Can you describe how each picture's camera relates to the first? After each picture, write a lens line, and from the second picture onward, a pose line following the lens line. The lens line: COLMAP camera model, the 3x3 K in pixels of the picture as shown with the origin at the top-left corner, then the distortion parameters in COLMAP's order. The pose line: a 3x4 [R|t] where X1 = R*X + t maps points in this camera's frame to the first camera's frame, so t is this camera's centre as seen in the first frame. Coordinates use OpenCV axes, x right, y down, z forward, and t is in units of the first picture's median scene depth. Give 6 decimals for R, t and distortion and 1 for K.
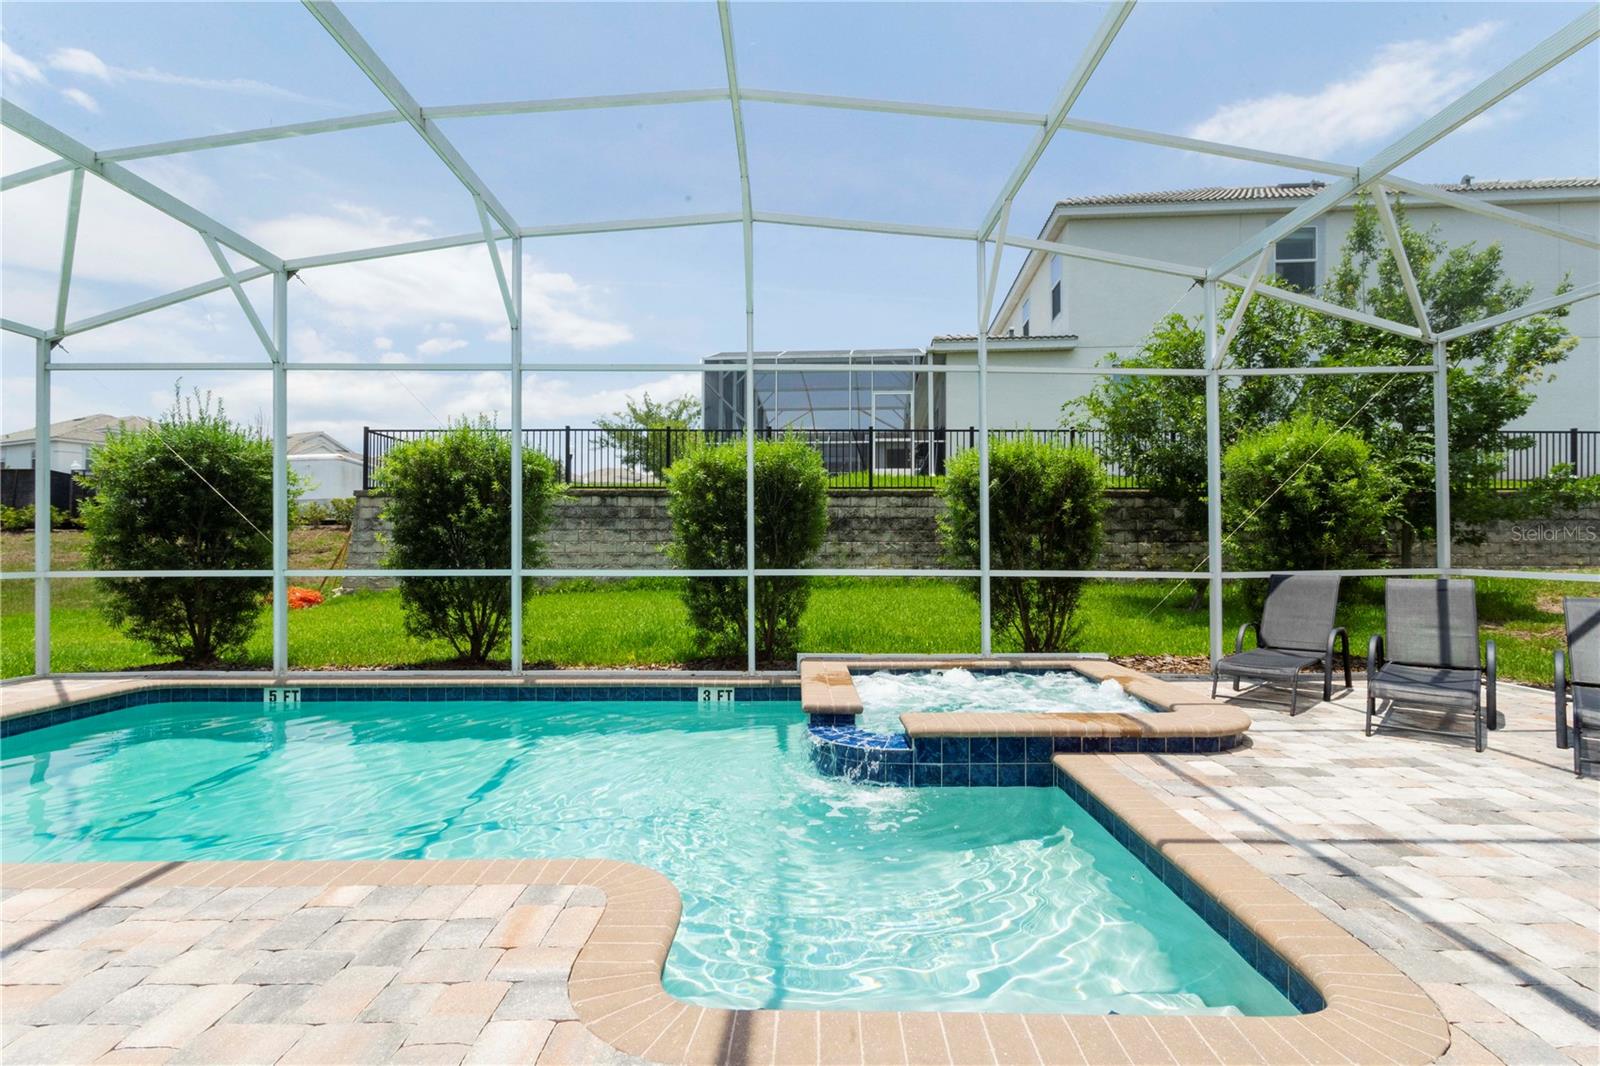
lens RADIAL K [[752.7, 0, 800.0], [0, 752.7, 533.0], [0, 0, 1]] dist [-0.000918, 0.000476]
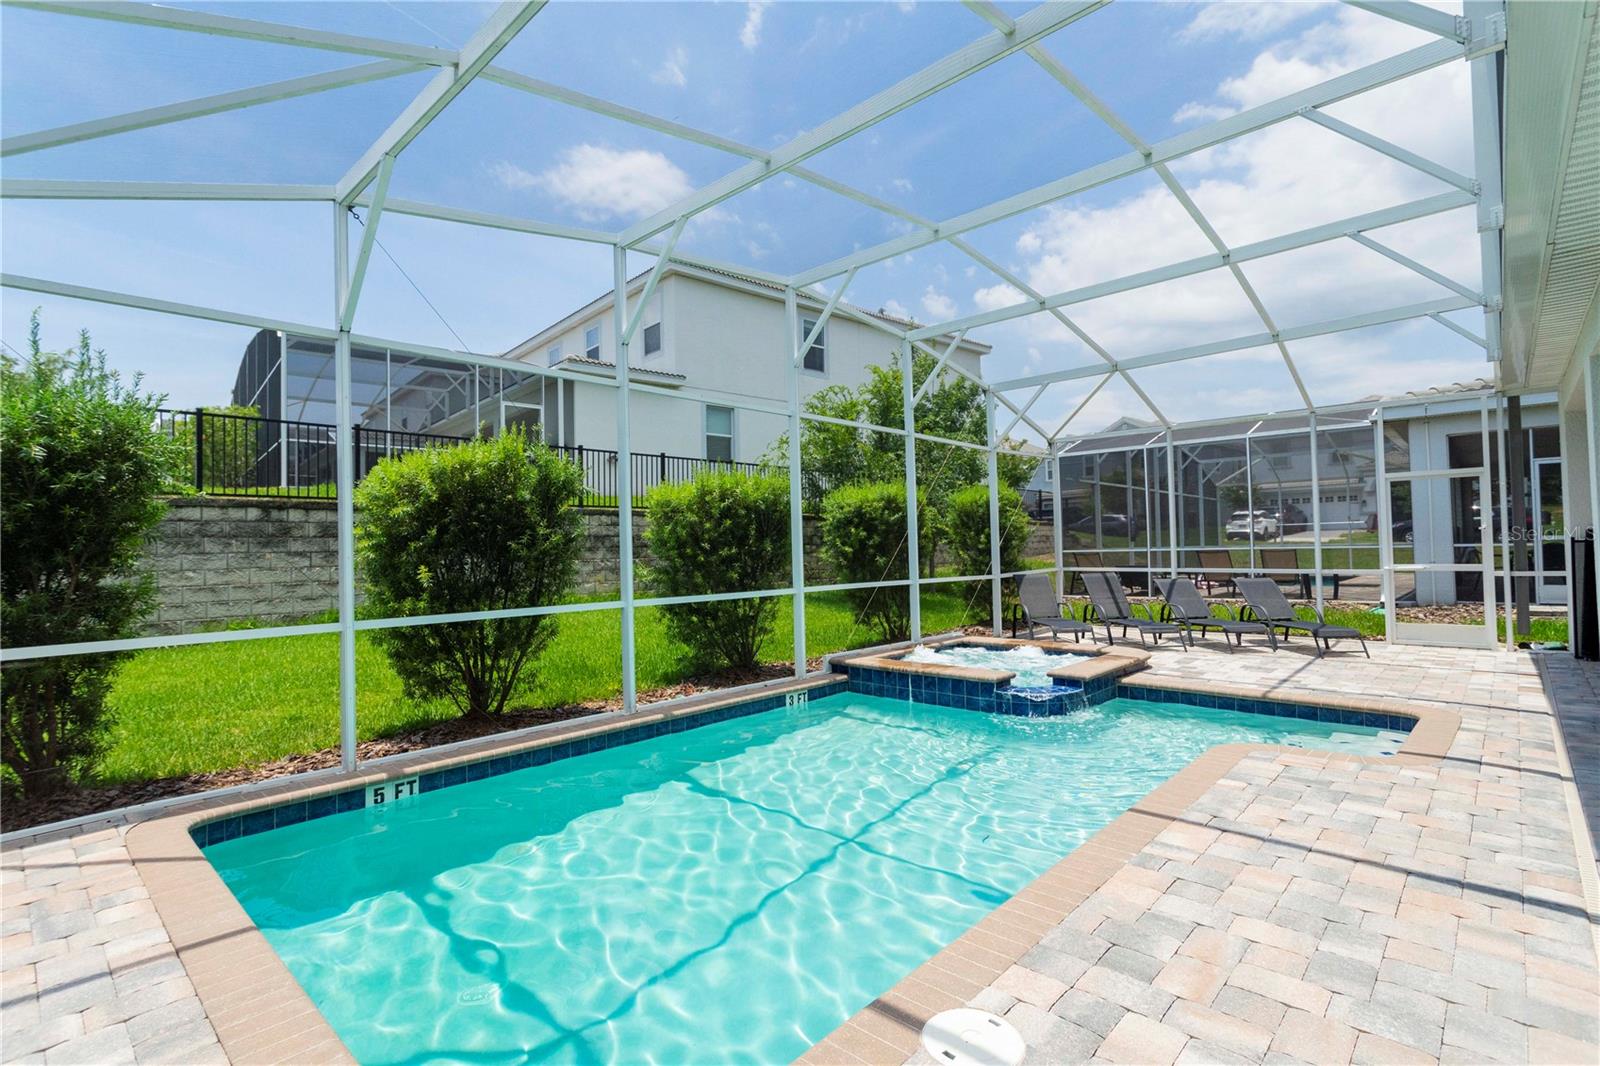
lens RADIAL K [[755.9, 0, 800.0], [0, 755.9, 533.0], [0, 0, 1]] dist [-0.001677, 0.000101]
pose [[0.692422, 0.000358, 0.721493, -0.883153], [0.008769, 0.999922, -0.008912, -0.025140], [-0.721440, 0.012497, 0.692364, 0.185349]]
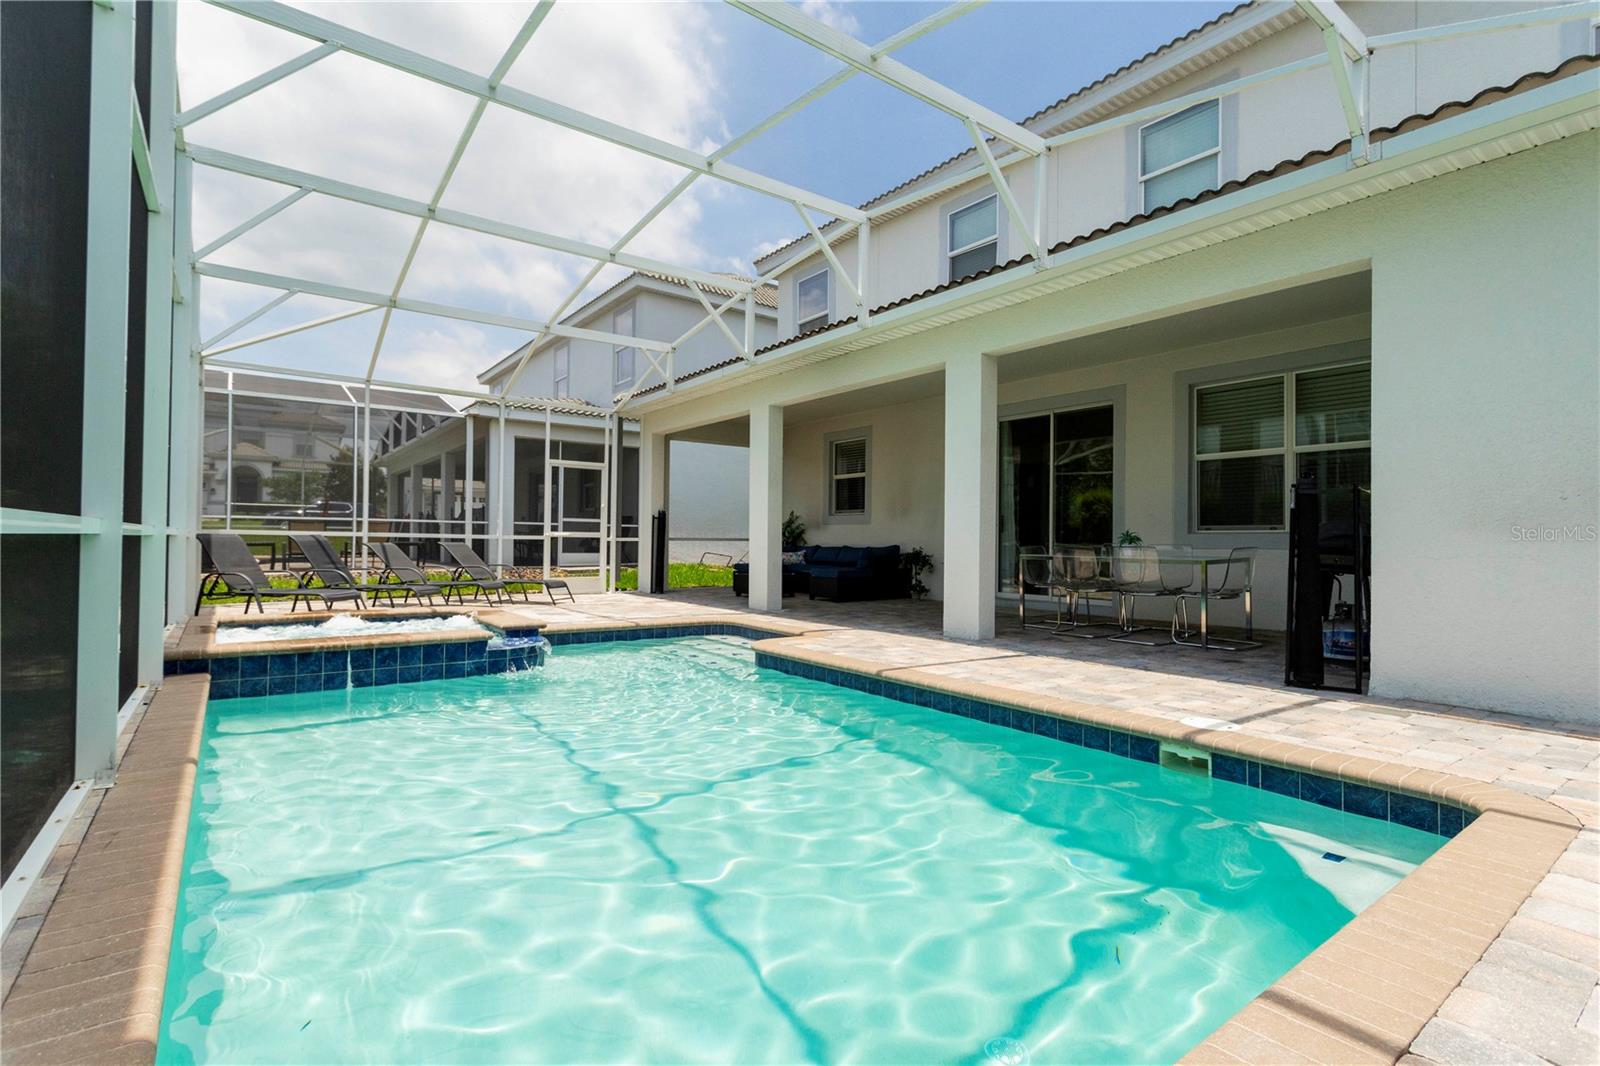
lens RADIAL K [[763.5, 0, 800.0], [0, 763.5, 533.0], [0, 0, 1]] dist [0.000189, 0.000195]
pose [[-0.587712, 0.001421, 0.809069, -0.895745], [-0.026674, 0.999421, -0.021132, 0.052981], [-0.808630, -0.034001, -0.587334, 0.914976]]
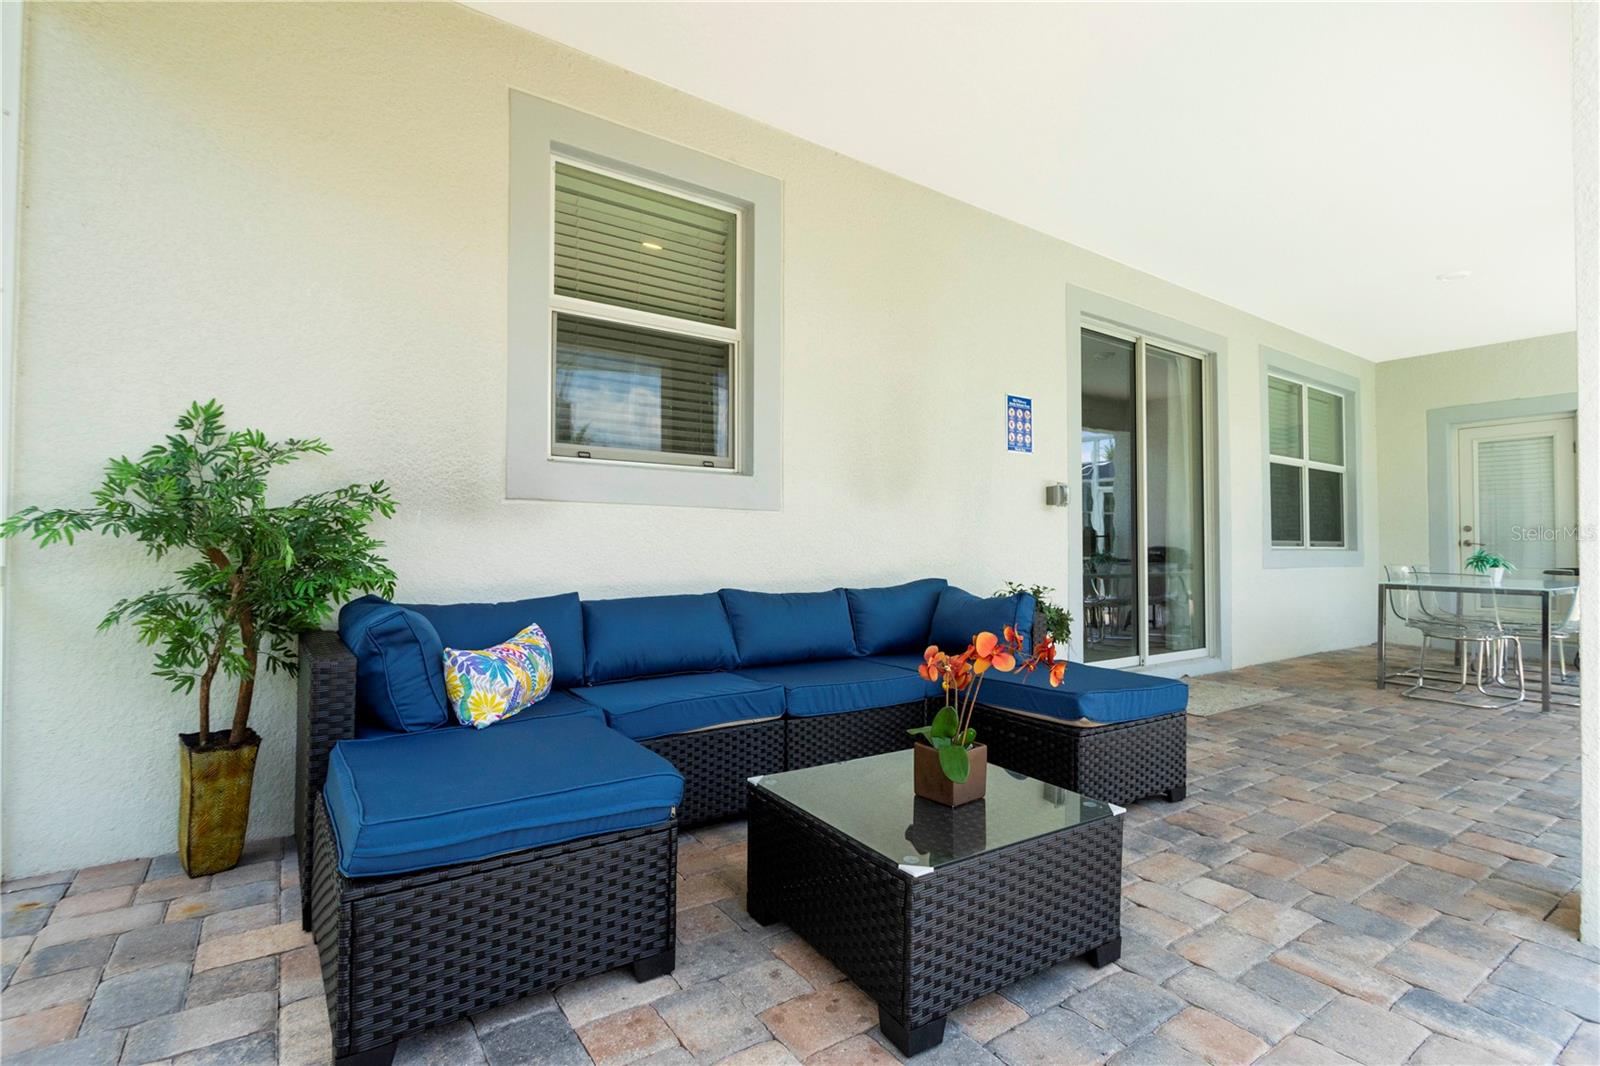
lens RADIAL K [[755.9, 0, 800.0], [0, 755.9, 533.0], [0, 0, 1]] dist [-0.001677, 0.000101]
pose [[-0.826386, -0.019451, -0.562767, 0.732636], [0.007216, 0.998955, -0.045125, 0.027733], [0.563057, -0.041352, -0.825383, 0.167032]]
